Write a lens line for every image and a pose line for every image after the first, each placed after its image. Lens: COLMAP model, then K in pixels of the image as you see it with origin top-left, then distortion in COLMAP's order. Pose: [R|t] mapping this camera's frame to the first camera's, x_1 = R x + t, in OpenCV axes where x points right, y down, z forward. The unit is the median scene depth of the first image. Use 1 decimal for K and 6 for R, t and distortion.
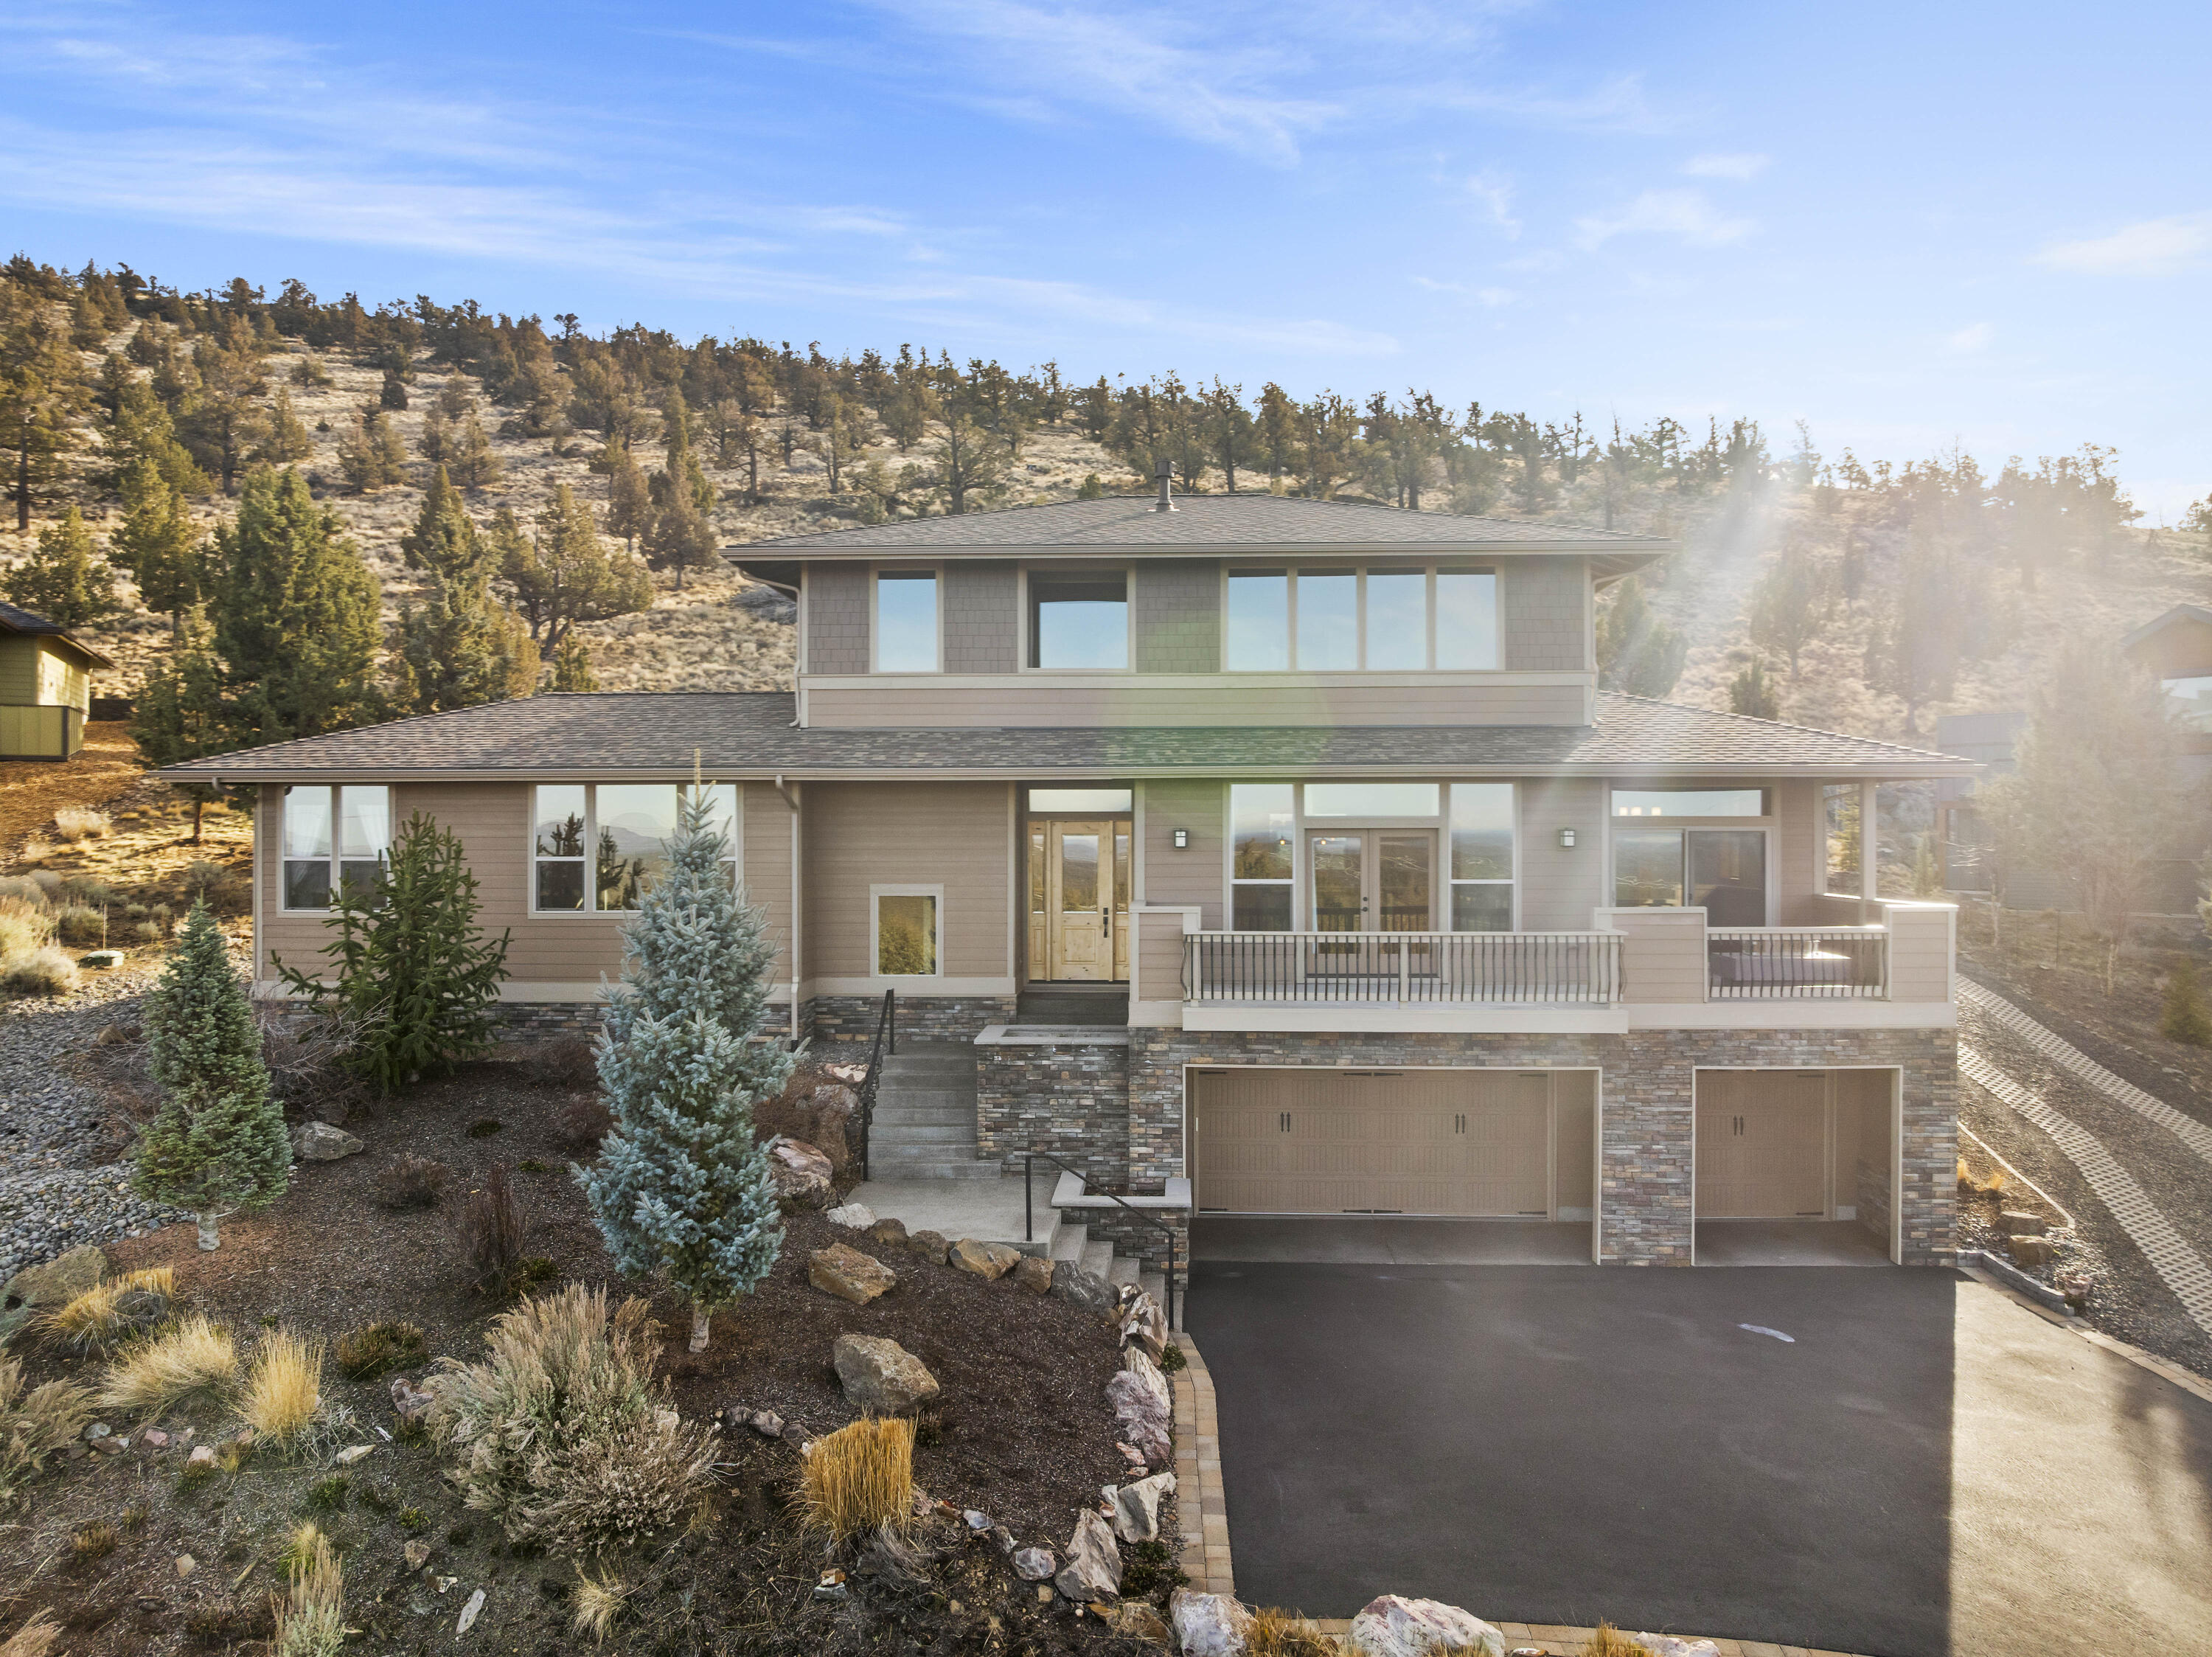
lens RADIAL K [[1533.0, 0, 1106.0], [0, 1533.0, 828.5], [0, 0, 1]] dist [-0.004971, -0.053481]
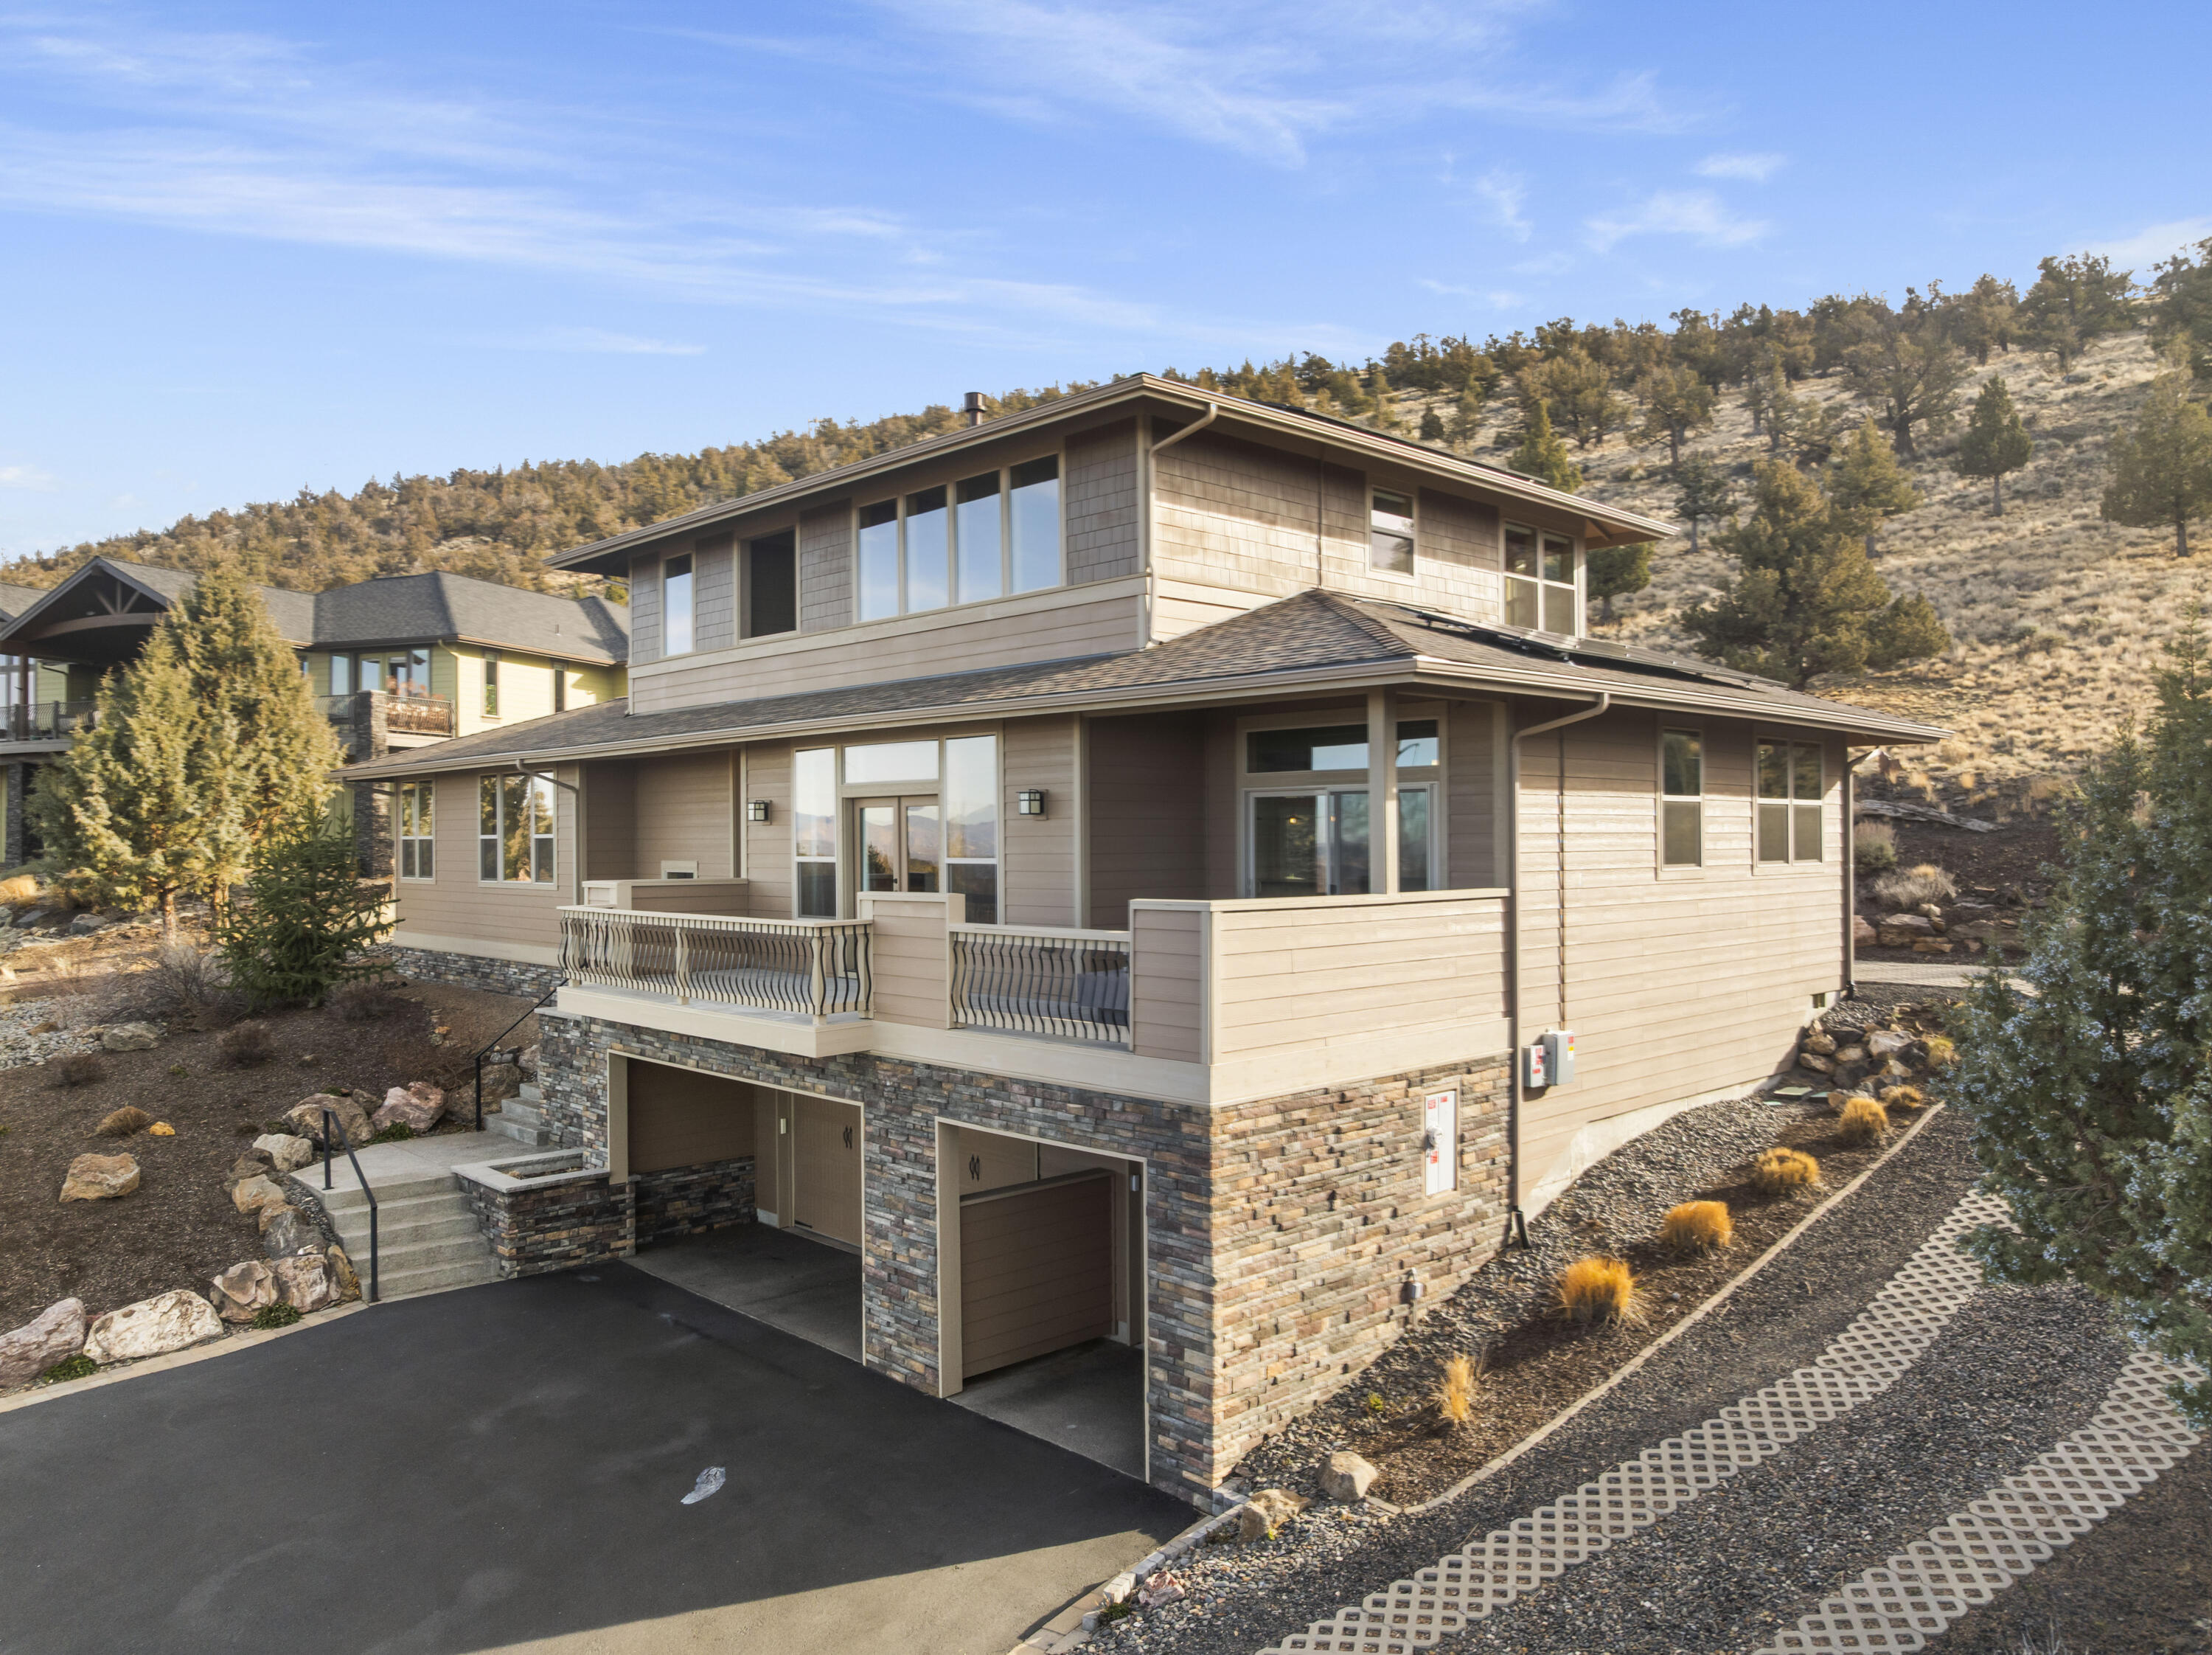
lens RADIAL K [[1533.1, 0, 1106.0], [0, 1533.1, 827.5], [0, 0, 1]] dist [-0.004971, -0.053481]
pose [[0.721525, -0.007825, -0.692344, 0.908148], [0.004820, 0.999969, -0.006279, 0.024663], [0.692372, 0.001194, 0.721540, 0.523251]]
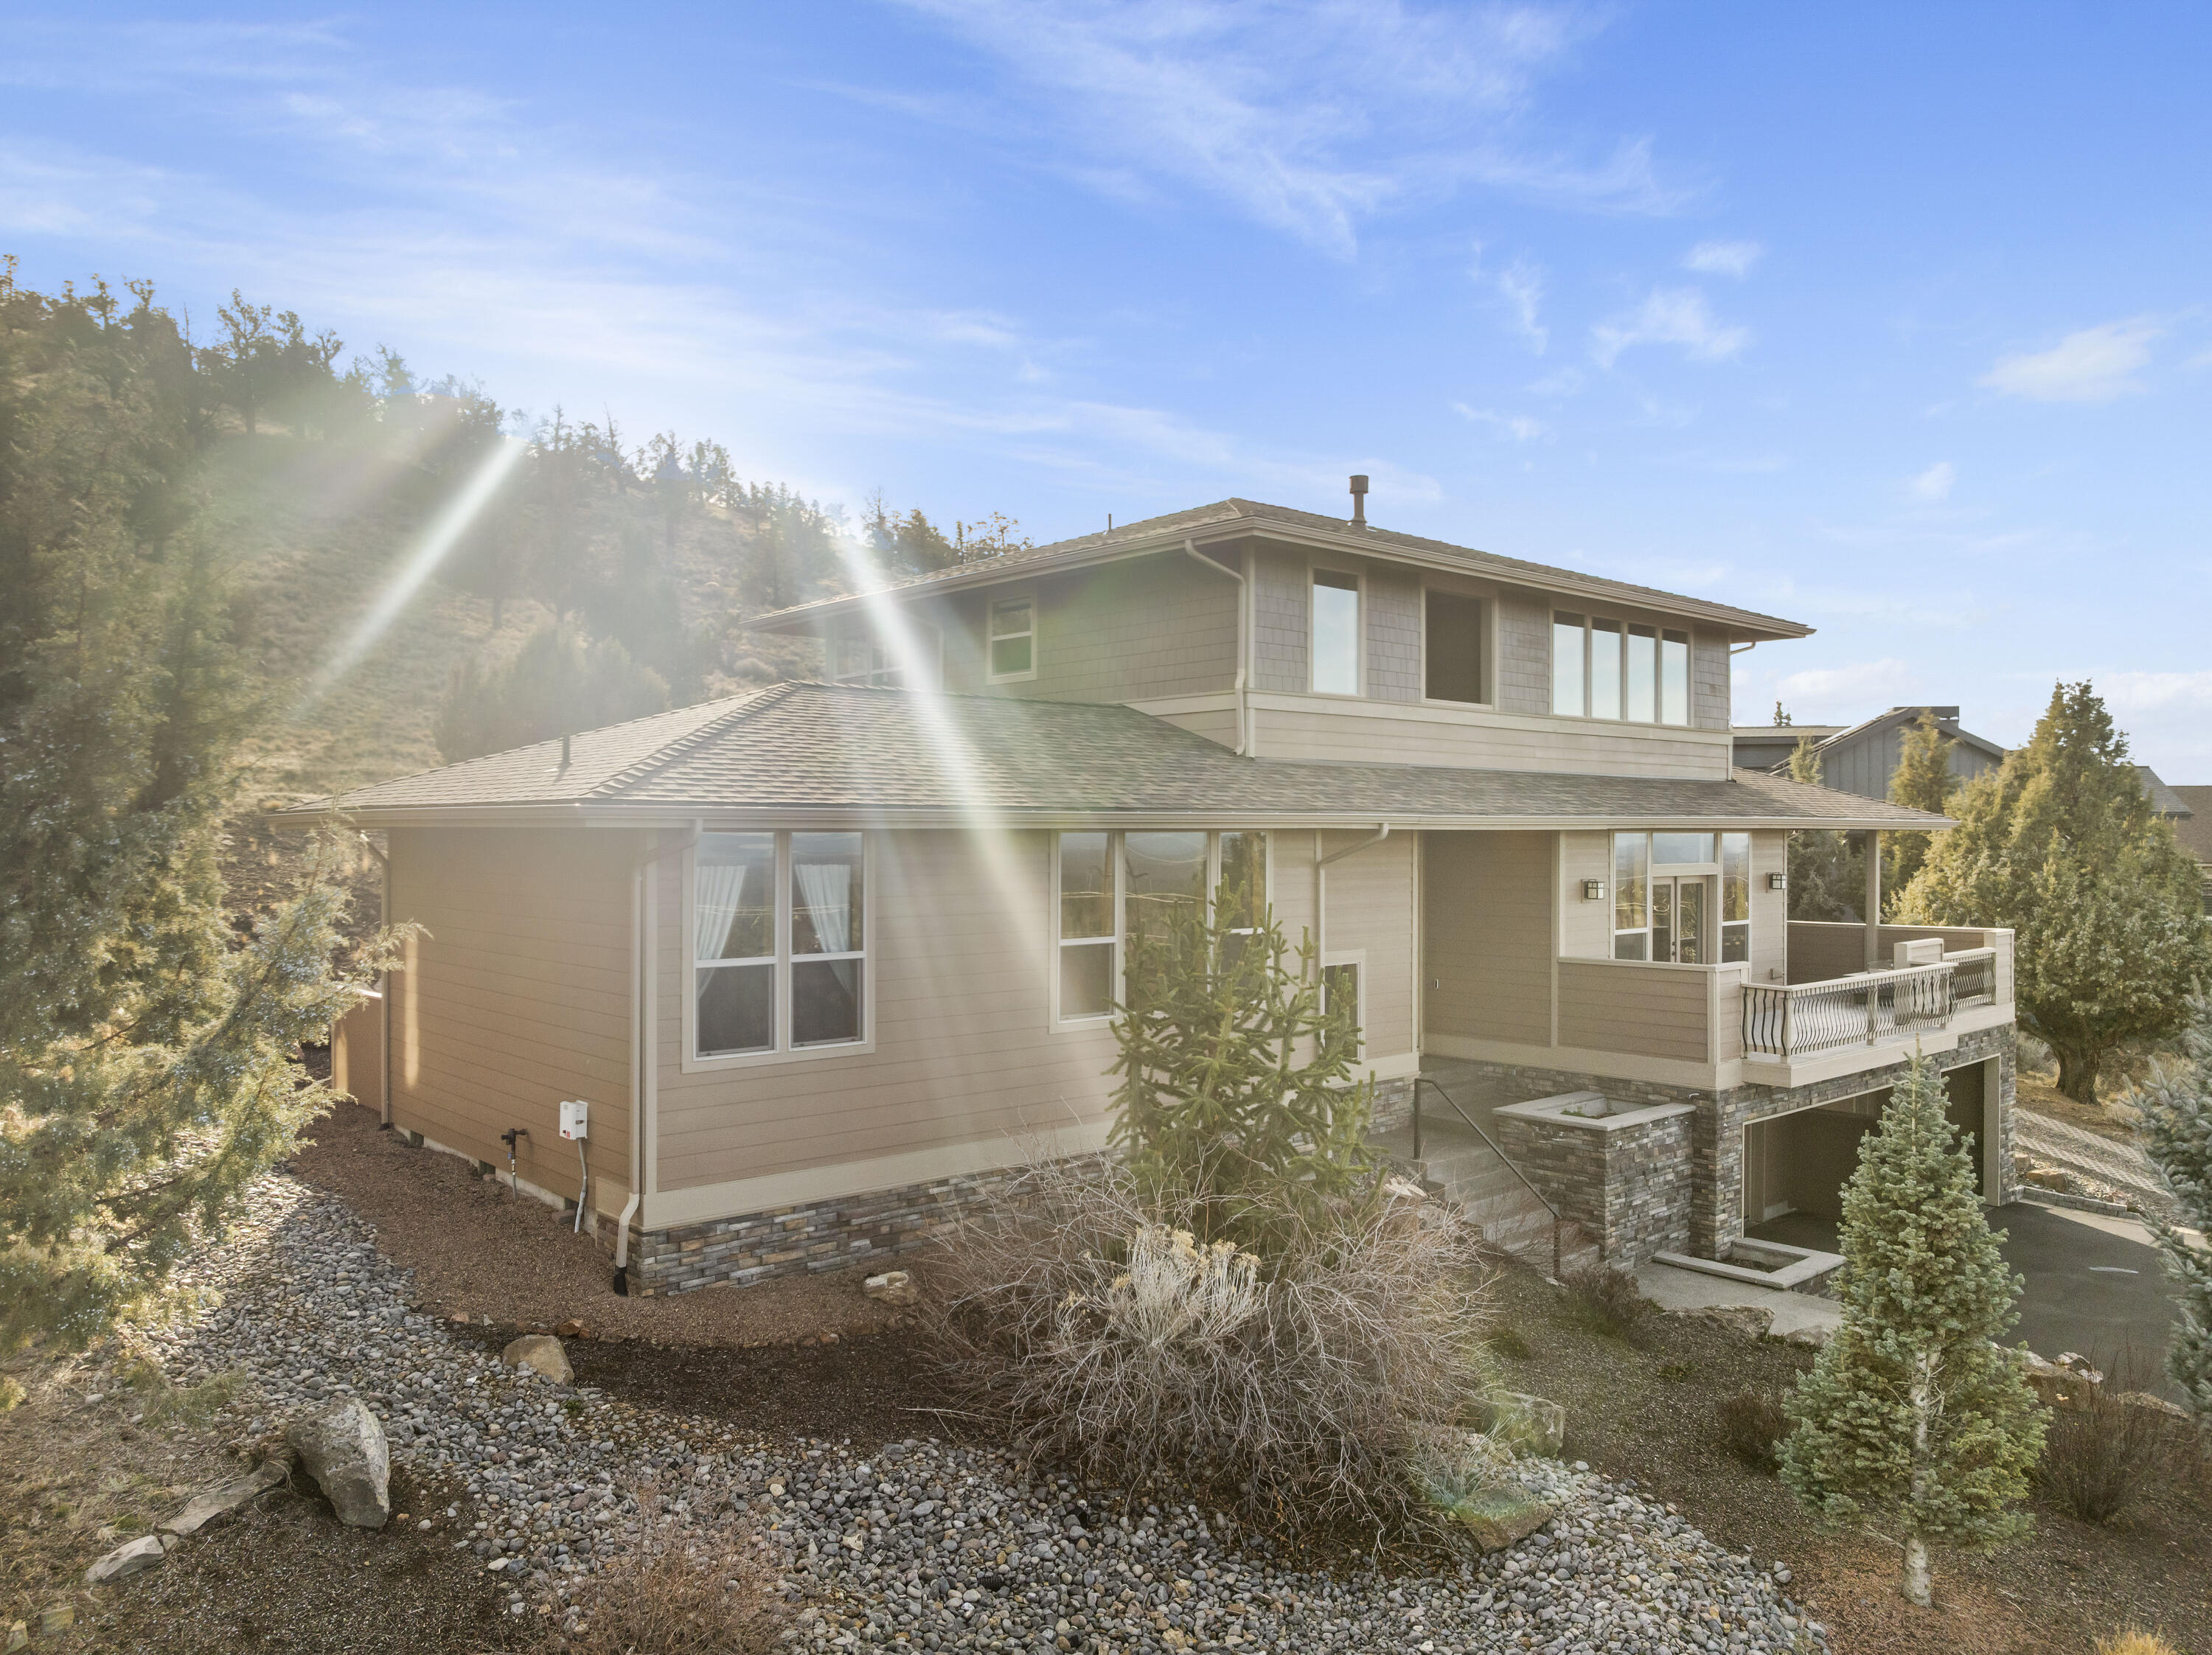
lens RADIAL K [[1532.8, 0, 1106.0], [0, 1532.8, 827.5], [0, 0, 1]] dist [-0.004971, -0.053481]
pose [[0.724273, 0.004971, 0.689496, -0.906514], [-0.003265, 0.999988, -0.003780, -0.030621], [-0.689506, 0.000486, 0.724280, 0.560008]]
